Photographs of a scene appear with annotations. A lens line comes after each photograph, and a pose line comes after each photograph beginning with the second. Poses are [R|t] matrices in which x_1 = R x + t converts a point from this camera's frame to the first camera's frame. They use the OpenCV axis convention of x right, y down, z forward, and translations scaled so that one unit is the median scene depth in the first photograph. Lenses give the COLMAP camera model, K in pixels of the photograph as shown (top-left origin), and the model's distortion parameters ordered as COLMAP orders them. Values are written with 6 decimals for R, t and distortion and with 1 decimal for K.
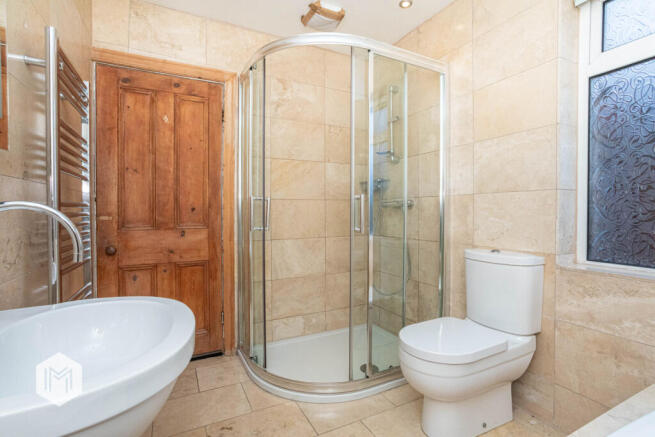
lens RADIAL K [[313.0, 0, 328.6], [0, 313.0, 216.8], [0, 0, 1]] dist [0.000951, 0.000467]
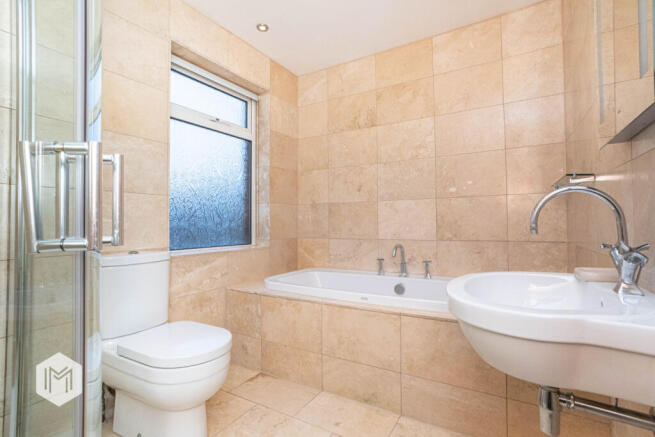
lens RADIAL K [[313.0, 0, 328.3], [0, 313.0, 217.8], [0, 0, 1]] dist [0.000951, 0.000467]
pose [[-0.536880, 0.009059, 0.843610, -0.623847], [0.011374, 0.999929, -0.003500, 0.012584], [-0.843582, 0.007716, -0.536945, 1.050930]]
